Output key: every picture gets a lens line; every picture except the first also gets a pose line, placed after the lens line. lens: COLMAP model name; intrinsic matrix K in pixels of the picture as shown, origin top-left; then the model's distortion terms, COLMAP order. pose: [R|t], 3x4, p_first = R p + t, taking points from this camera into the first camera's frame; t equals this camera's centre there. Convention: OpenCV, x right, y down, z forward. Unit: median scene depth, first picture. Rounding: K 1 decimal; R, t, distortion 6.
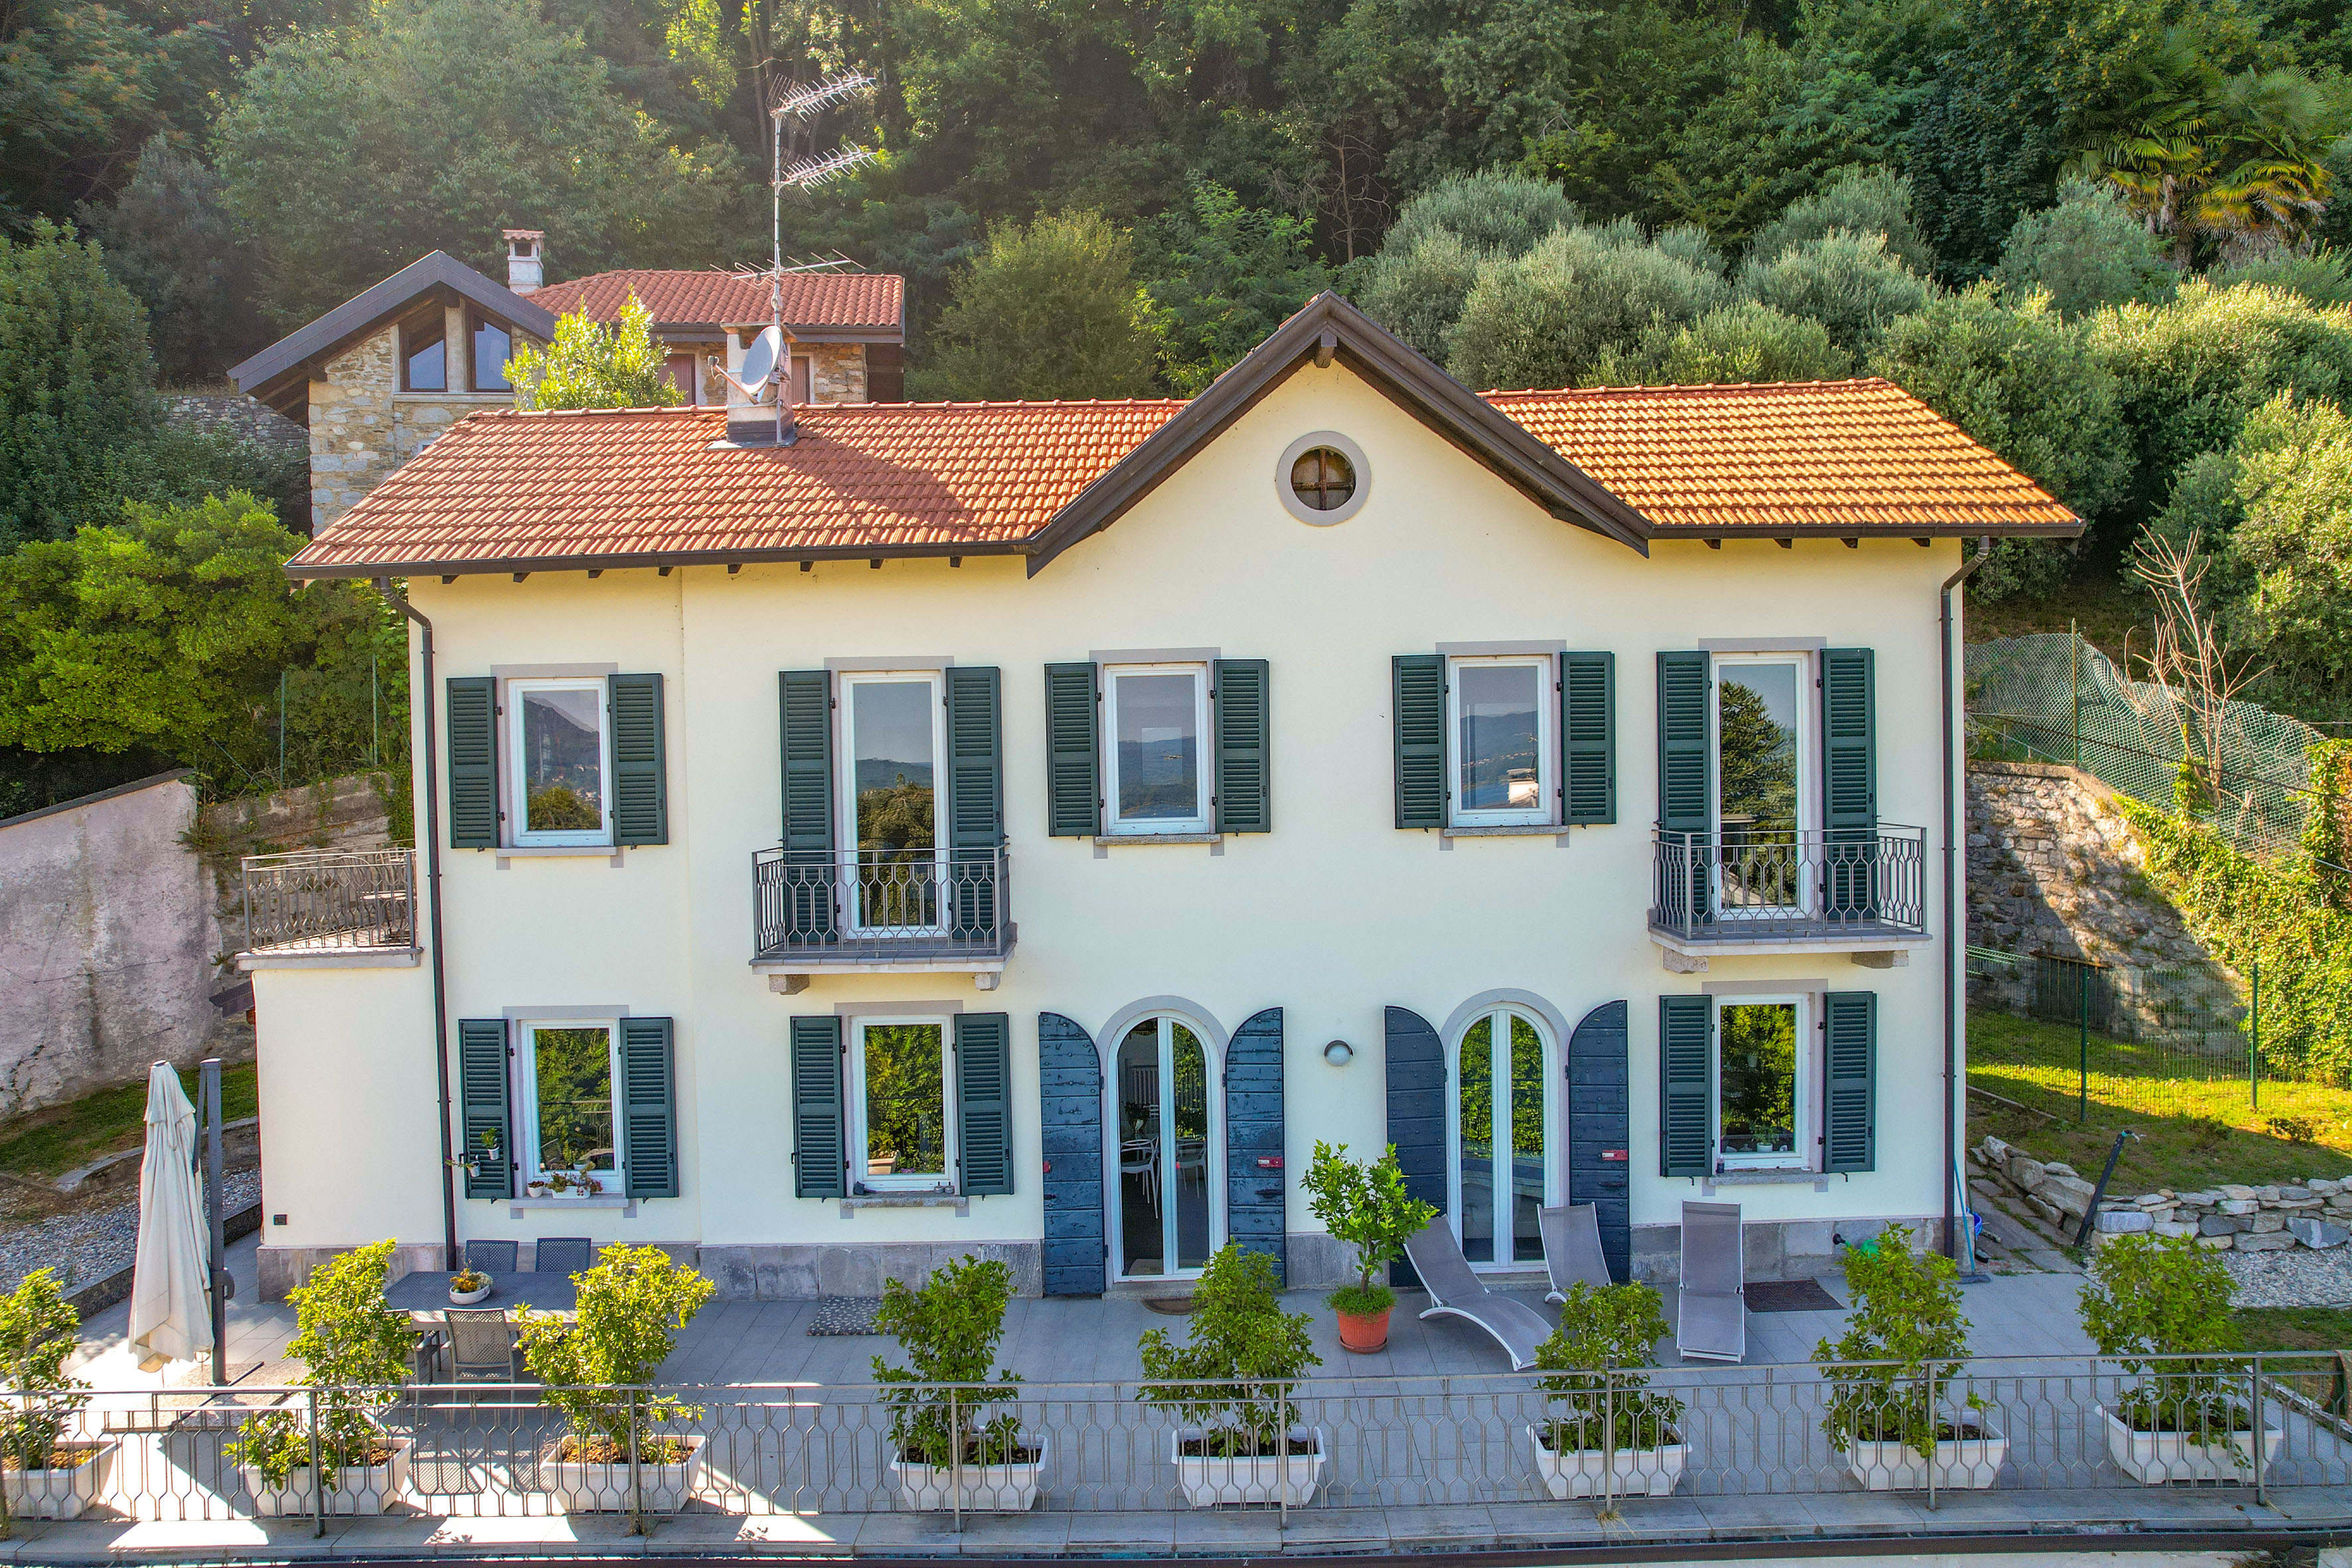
lens RADIAL K [[1506.7, 0, 1176.0], [0, 1506.7, 784.0], [0, 0, 1]] dist [-0.072195, 0.060512]
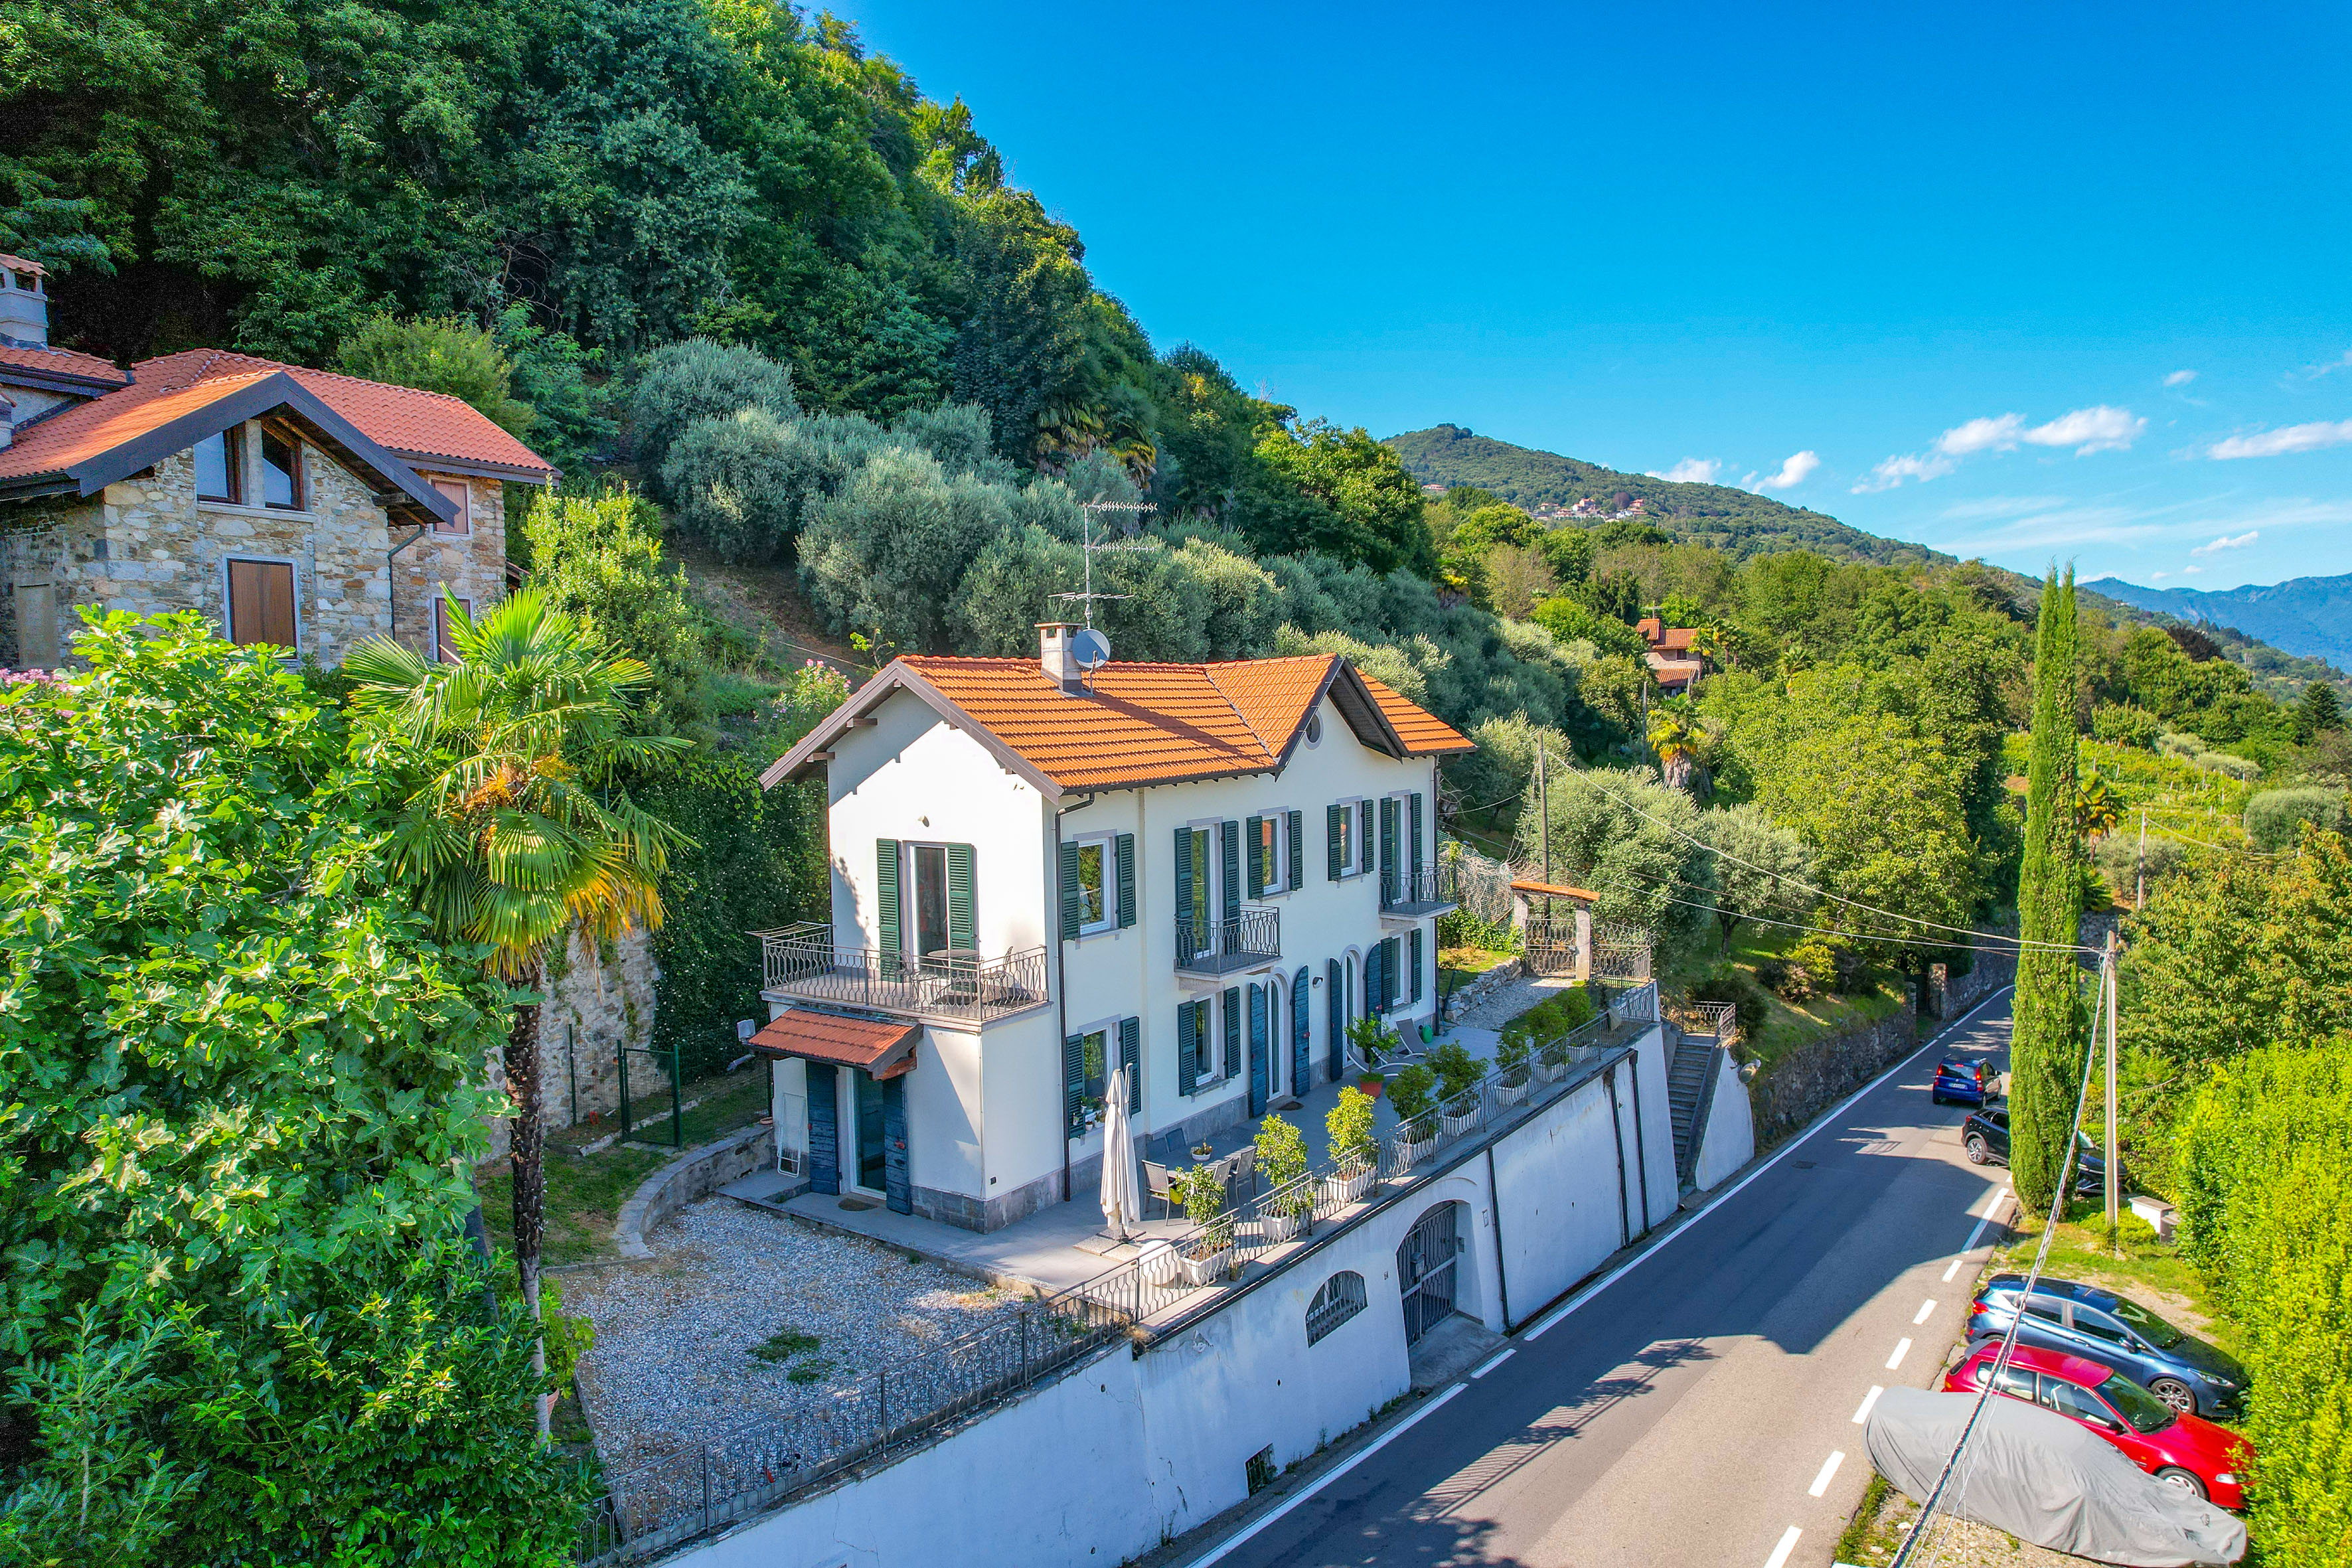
lens RADIAL K [[1506.7, 0, 1176.0], [0, 1506.7, 784.0], [0, 0, 1]] dist [-0.072195, 0.060512]
pose [[0.568337, -0.036812, 0.821972, -1.857044], [0.019608, 0.999321, 0.031196, -0.193692], [-0.822562, -0.001613, 0.568673, -0.110431]]
